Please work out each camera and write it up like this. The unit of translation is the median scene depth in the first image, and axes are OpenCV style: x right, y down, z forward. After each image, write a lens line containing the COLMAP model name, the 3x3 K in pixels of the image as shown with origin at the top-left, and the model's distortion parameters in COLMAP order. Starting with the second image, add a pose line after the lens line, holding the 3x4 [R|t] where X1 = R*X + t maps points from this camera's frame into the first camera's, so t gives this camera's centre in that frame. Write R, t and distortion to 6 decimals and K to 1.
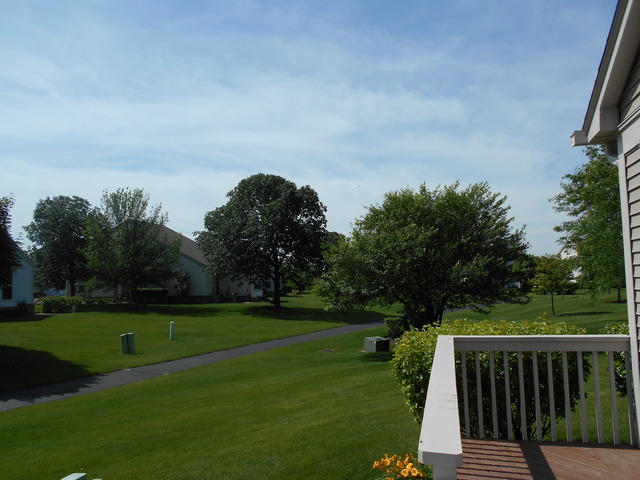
lens RADIAL K [[499.8, 0, 320.0], [0, 499.8, 240.0], [0, 0, 1]] dist [0.000713, 0.000295]
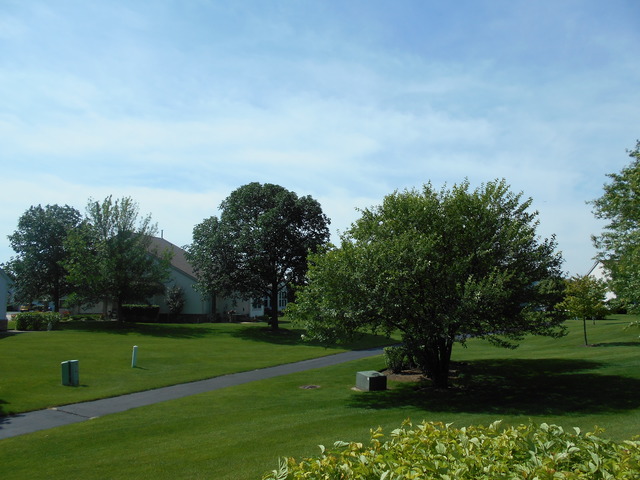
lens RADIAL K [[484.3, 0, 331.7], [0, 484.3, 265.0], [0, 0, 1]] dist [0.008652, 0.001923]
pose [[0.999292, 0.015192, -0.034426, 0.045378], [-0.014740, 0.999802, 0.013372, 0.005409], [0.034623, -0.012856, 0.999318, 0.121549]]
